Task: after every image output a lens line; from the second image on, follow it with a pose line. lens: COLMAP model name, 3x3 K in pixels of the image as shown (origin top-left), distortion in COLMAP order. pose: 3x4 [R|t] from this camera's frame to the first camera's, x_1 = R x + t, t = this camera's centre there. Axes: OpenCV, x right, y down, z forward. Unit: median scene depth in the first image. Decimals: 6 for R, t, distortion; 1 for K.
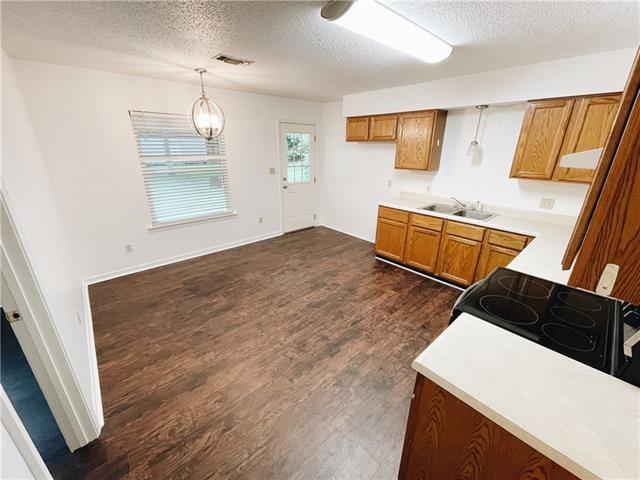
lens RADIAL K [[260.7, 0, 318.4], [0, 260.7, 239.8], [0, 0, 1]] dist [-0.001564, -0.000793]
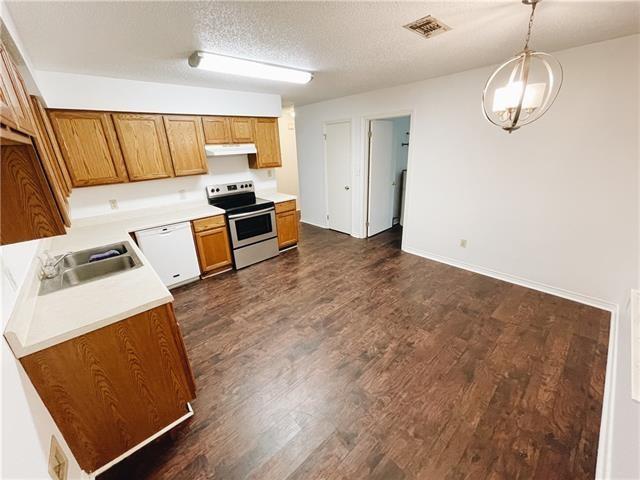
lens RADIAL K [[260.7, 0, 320.3], [0, 260.7, 239.2], [0, 0, 1]] dist [-0.001564, -0.000793]
pose [[-0.999529, 0.030540, 0.003006, -0.002856], [0.025317, 0.765268, 0.643214, -0.574378], [0.017343, 0.642987, -0.765680, 1.564943]]
